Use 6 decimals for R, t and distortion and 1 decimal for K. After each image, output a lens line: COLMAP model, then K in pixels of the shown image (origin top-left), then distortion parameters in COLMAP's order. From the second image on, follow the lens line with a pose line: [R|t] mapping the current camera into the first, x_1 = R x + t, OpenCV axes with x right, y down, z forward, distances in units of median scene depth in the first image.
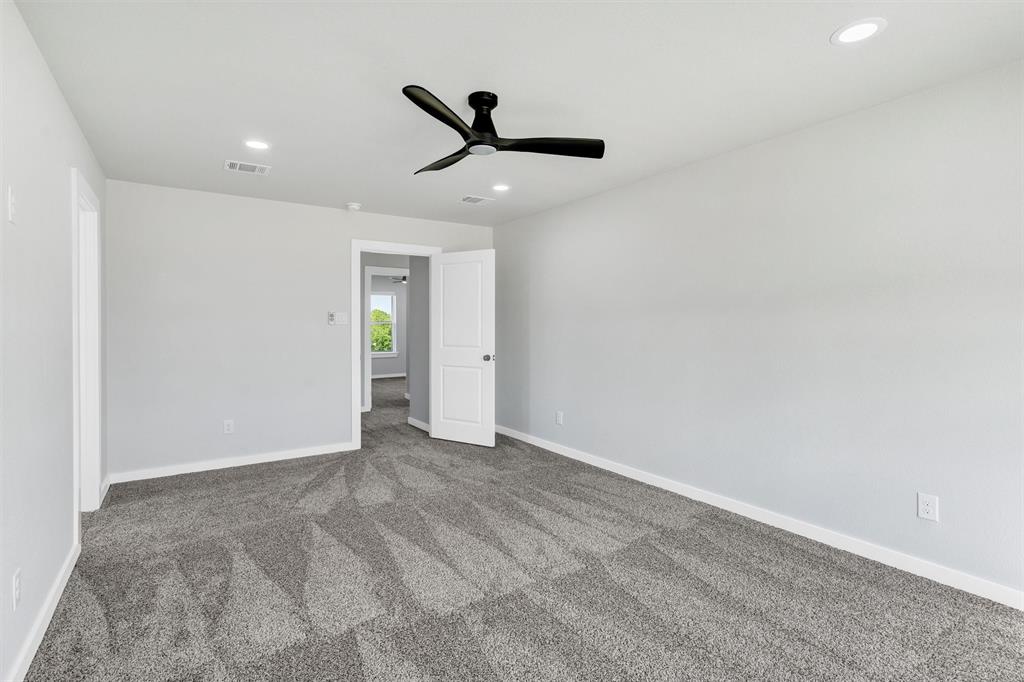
lens RADIAL K [[490.7, 0, 509.8], [0, 490.7, 332.9], [0, 0, 1]] dist [0.004802, -0.000575]
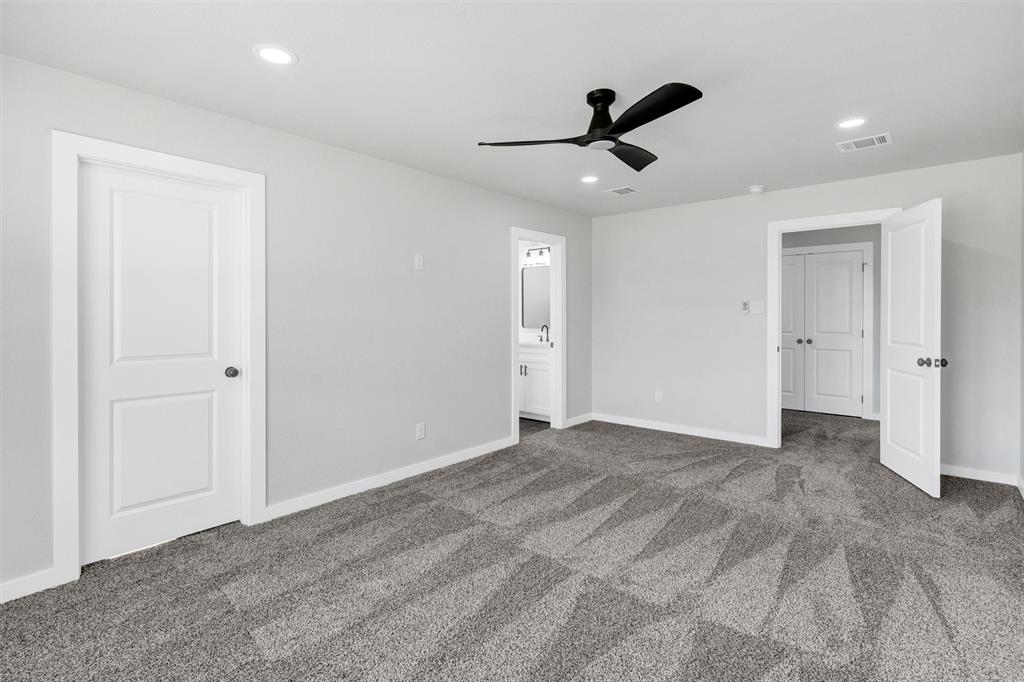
lens RADIAL K [[490.7, 0, 514.6], [0, 490.7, 319.0], [0, 0, 1]] dist [0.004802, -0.000575]
pose [[0.283475, 0.007033, -0.958954, 0.466630], [-0.015806, 0.999872, 0.002661, -0.000909], [0.958849, 0.014402, 0.283550, 0.282107]]
